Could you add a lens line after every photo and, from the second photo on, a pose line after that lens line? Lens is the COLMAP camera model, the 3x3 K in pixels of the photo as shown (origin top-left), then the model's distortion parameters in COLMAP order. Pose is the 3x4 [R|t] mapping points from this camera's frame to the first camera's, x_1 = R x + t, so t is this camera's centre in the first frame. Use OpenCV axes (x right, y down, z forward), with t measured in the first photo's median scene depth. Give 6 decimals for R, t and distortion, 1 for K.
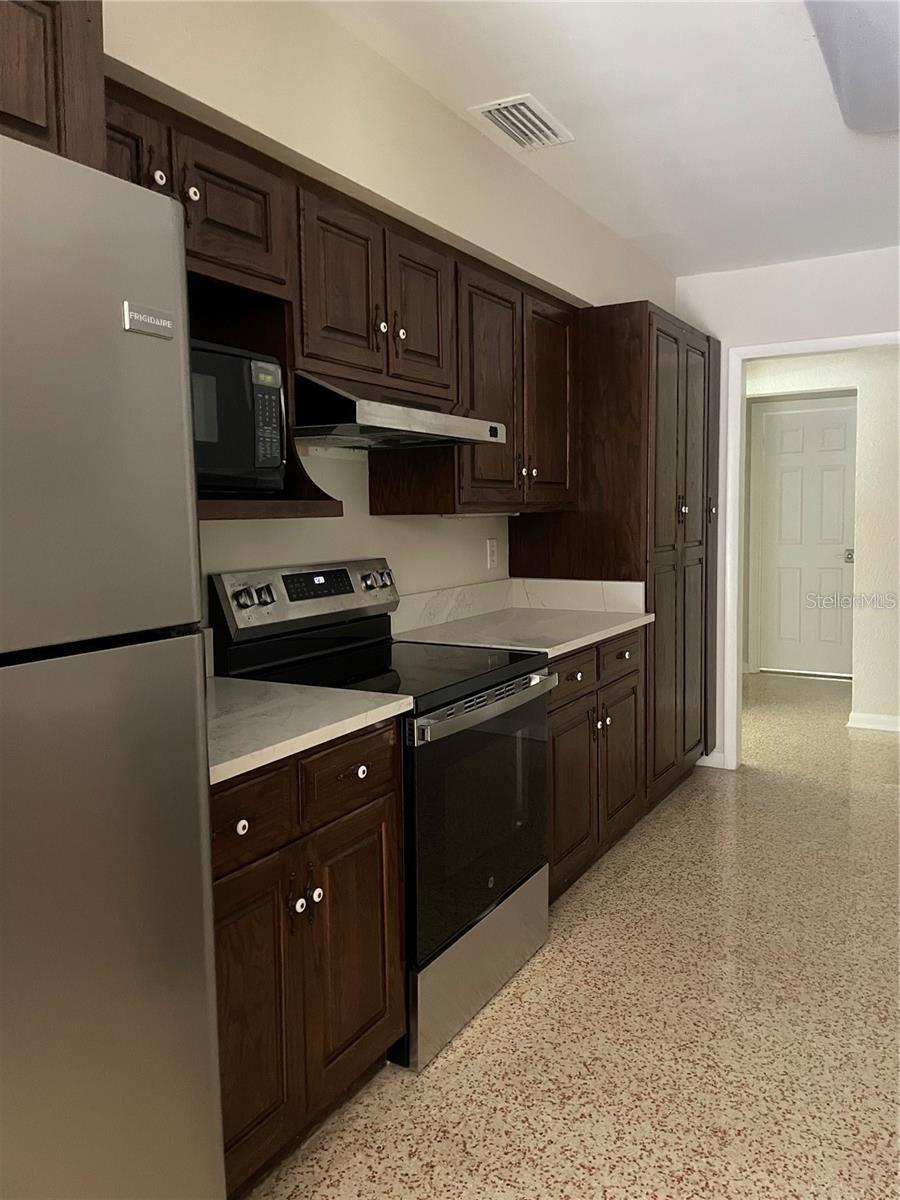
lens RADIAL K [[905.9, 0, 451.4], [0, 905.9, 598.1], [0, 0, 1]] dist [0.037288, -0.023929]
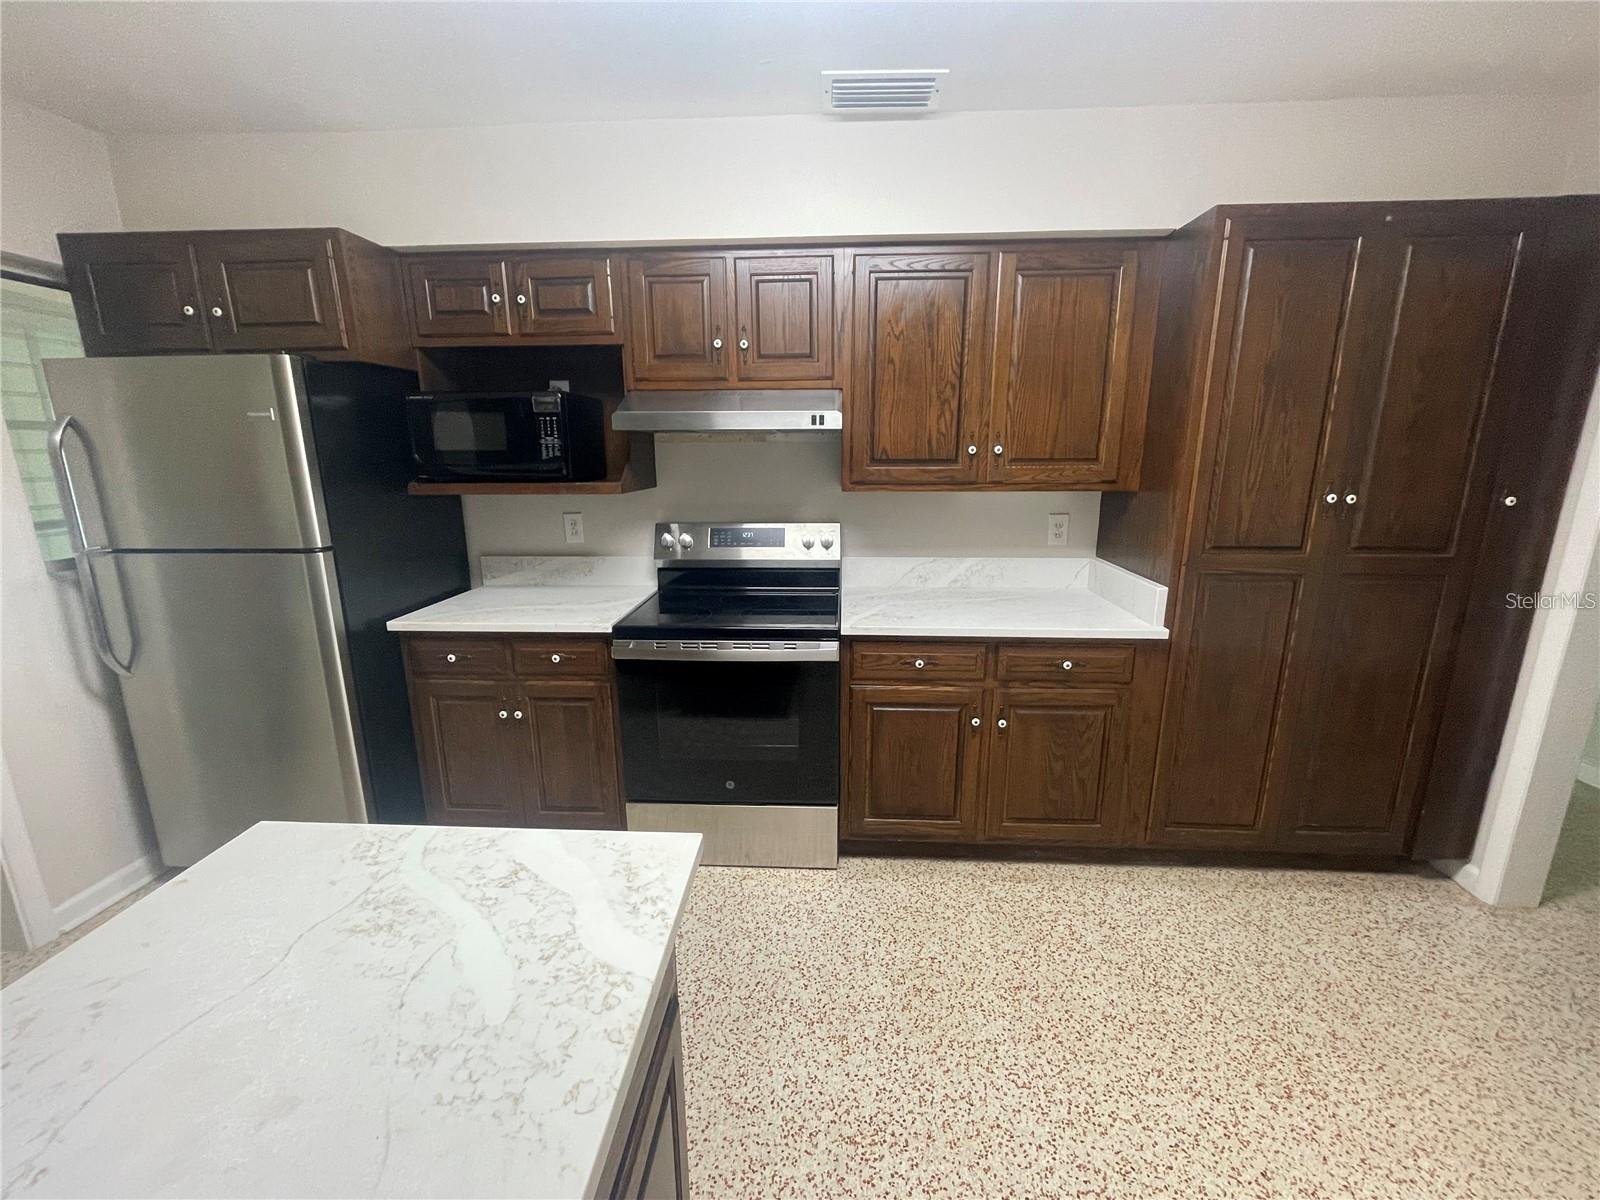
lens RADIAL K [[641.1, 0, 800.4], [0, 641.1, 603.1], [0, 0, 1]] dist [-0.000612, 0.000372]
pose [[0.451631, 0.210552, -0.867005, 0.765595], [-0.088988, 0.977540, 0.191041, -0.112841], [0.887756, -0.009127, 0.460224, 0.623353]]
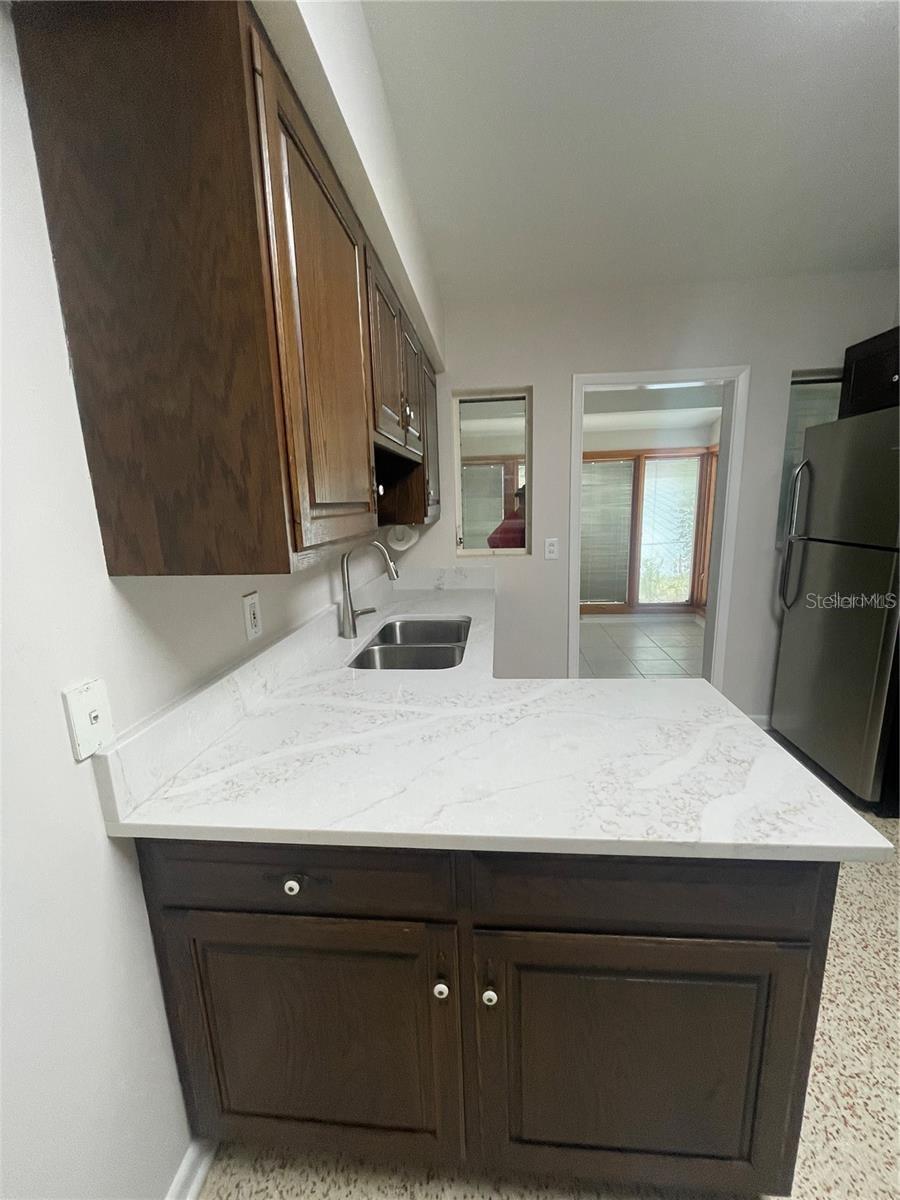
lens RADIAL K [[480.9, 0, 447.9], [0, 480.9, 597.4], [0, 0, 1]] dist [-0.000612, 0.000372]
pose [[-0.908661, 0.124175, -0.398642, 0.782950], [0.004122, 0.957374, 0.288823, -0.142073], [0.417514, 0.260799, -0.870440, 1.169244]]
